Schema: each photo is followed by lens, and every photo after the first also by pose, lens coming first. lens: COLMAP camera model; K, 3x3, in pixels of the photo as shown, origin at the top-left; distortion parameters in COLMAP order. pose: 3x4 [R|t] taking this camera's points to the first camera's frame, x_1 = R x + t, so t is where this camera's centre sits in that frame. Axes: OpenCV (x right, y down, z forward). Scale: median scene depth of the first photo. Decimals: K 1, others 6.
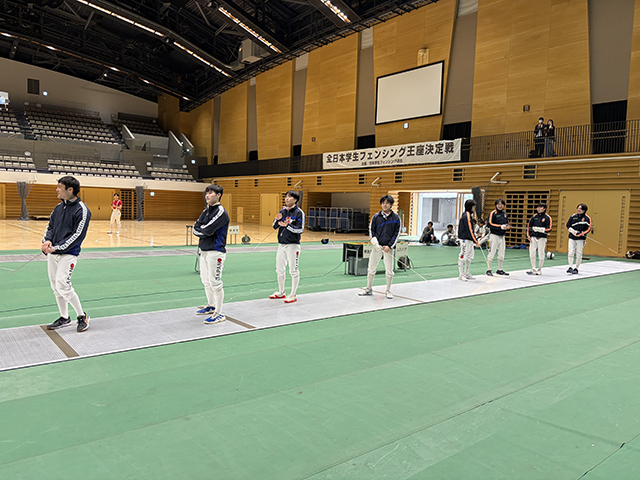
lens RADIAL K [[484.6, 0, 320.0], [0, 484.6, 240.0], [0, 0, 1]] dist [0.033938, -0.001450]
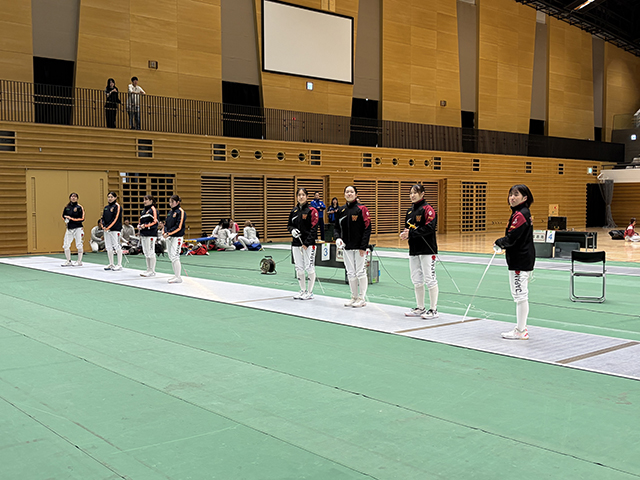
lens RADIAL K [[623.5, 0, 320.0], [0, 623.5, 240.0], [0, 0, 1]] dist [0.054218, -0.011100]
pose [[0.062375, -0.091170, 0.993880, -0.618973], [0.070858, 0.993711, 0.086707, -0.069938], [-0.995534, 0.065016, 0.068443, 0.754068]]
